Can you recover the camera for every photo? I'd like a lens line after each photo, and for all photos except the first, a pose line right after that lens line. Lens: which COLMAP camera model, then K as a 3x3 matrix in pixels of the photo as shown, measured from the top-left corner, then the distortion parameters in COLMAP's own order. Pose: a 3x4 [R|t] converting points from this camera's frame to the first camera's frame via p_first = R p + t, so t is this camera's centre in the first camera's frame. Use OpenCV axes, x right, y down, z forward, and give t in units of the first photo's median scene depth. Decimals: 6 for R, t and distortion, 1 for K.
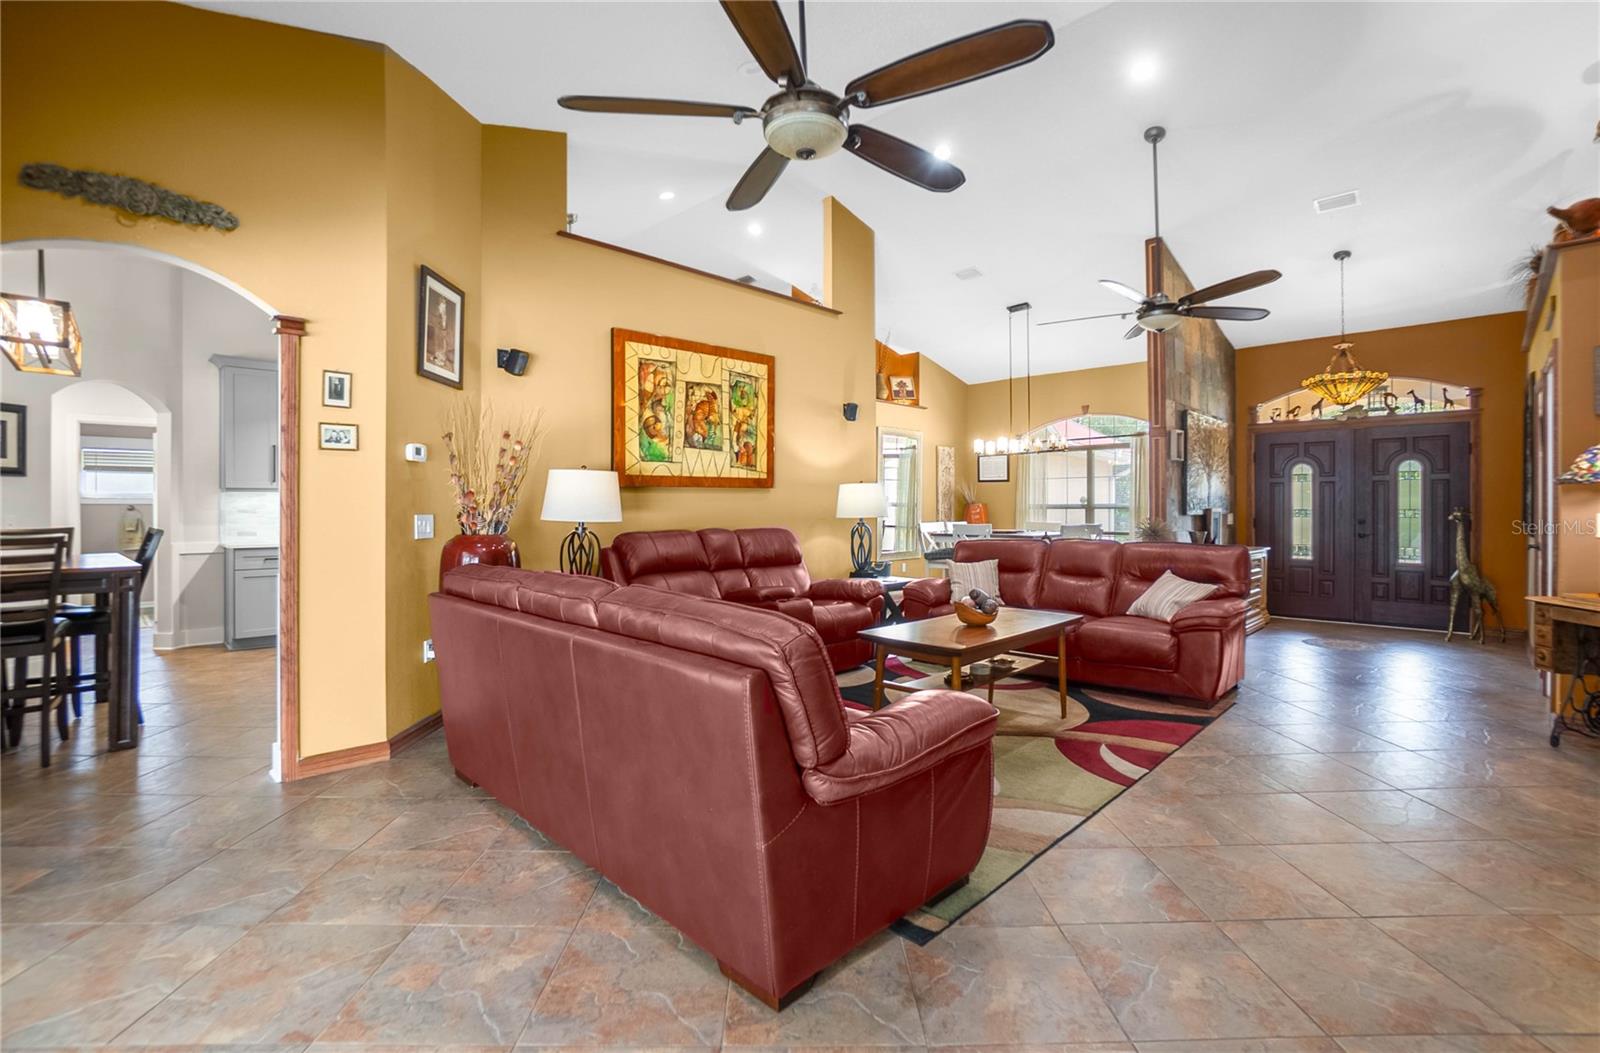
lens RADIAL K [[700.9, 0, 792.9], [0, 700.9, 508.3], [0, 0, 1]] dist [-0.021693, 0.000408]
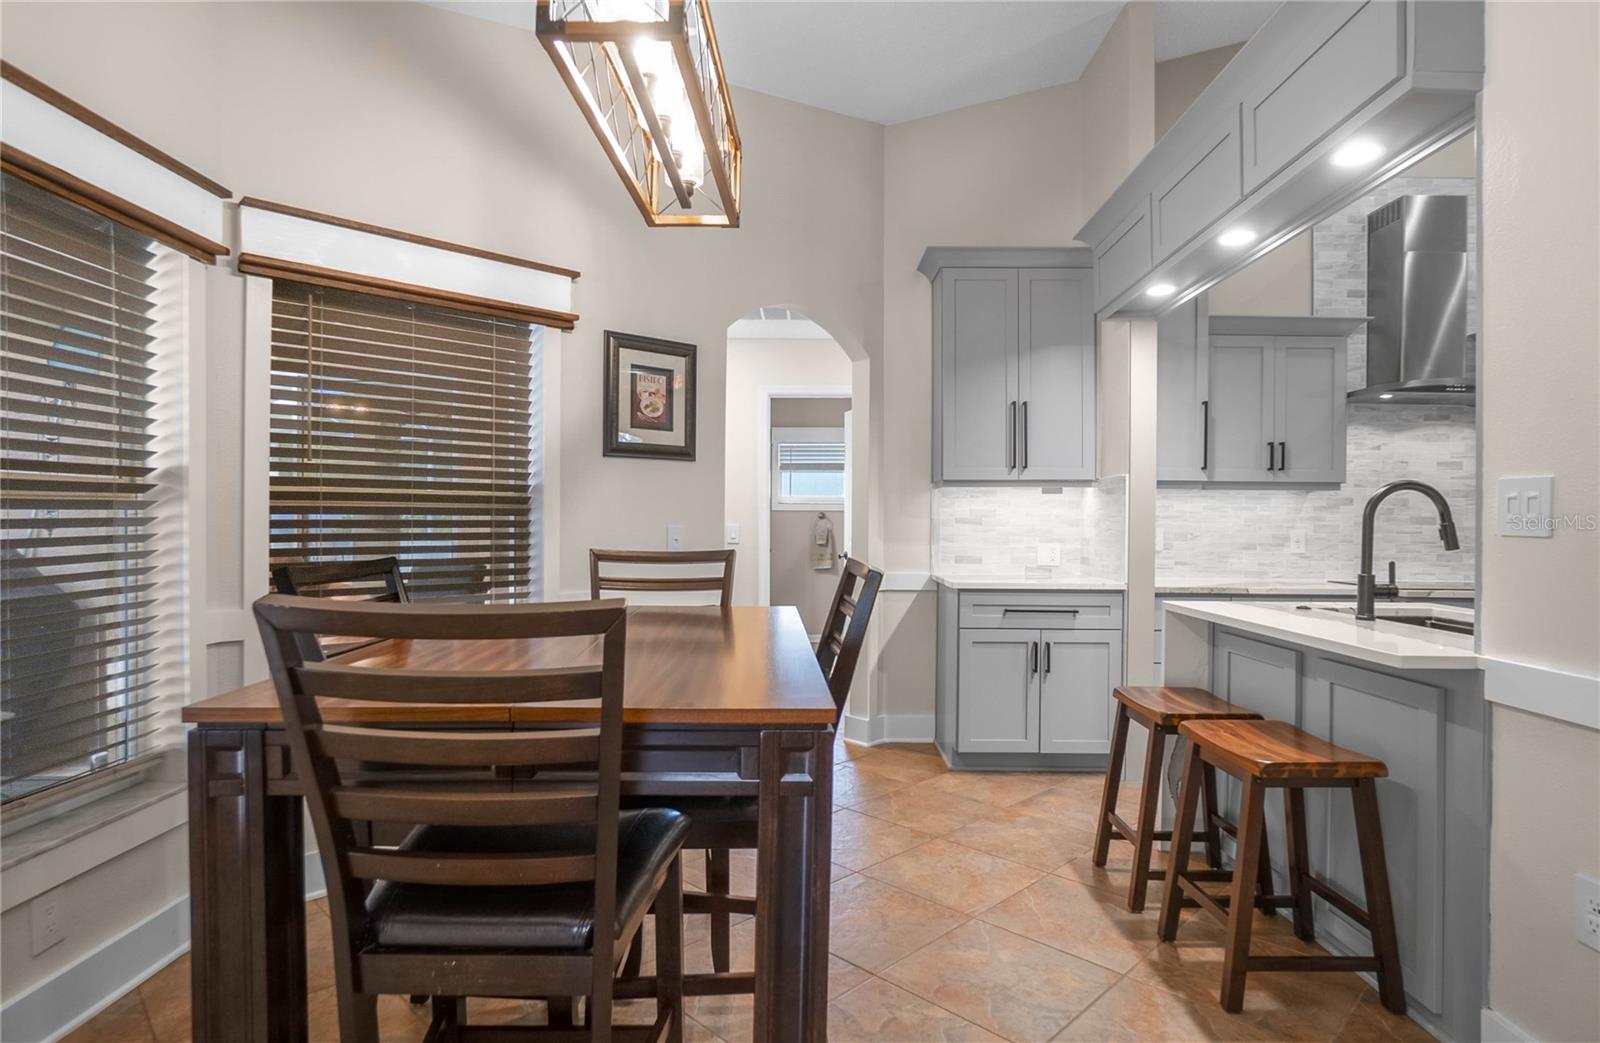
lens RADIAL K [[875.7, 0, 804.3], [0, 875.7, 541.1], [0, 0, 1]] dist [-0.003327, -0.000840]
pose [[0.704886, 0.018938, -0.709068, -0.375978], [-0.009191, 0.999803, 0.017567, 0.009859], [0.709261, -0.005865, 0.704922, 0.394588]]
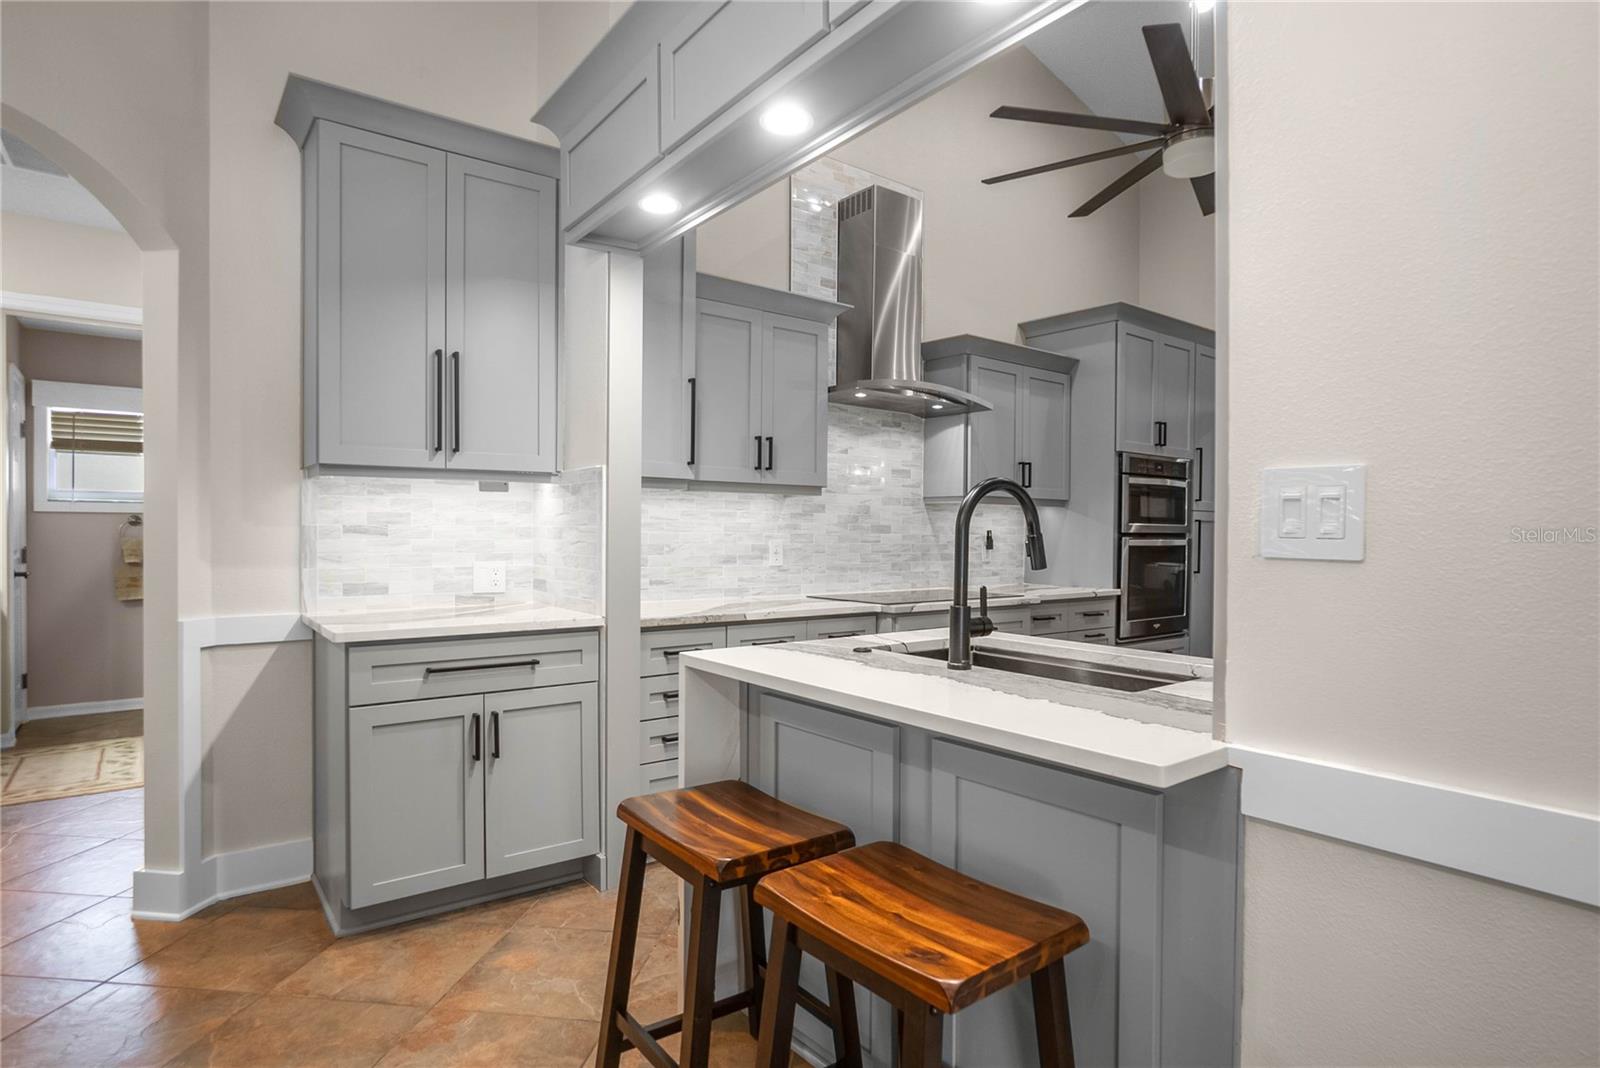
lens RADIAL K [[840.6, 0, 800.0], [0, 840.6, 534.0], [0, 0, 1]] dist [-0.033588, 0.001816]
pose [[0.990885, 0.004953, -0.134618, -0.507164], [-0.005207, 0.999985, -0.001532, 0.006174], [0.134608, 0.002219, 0.990896, 0.596836]]
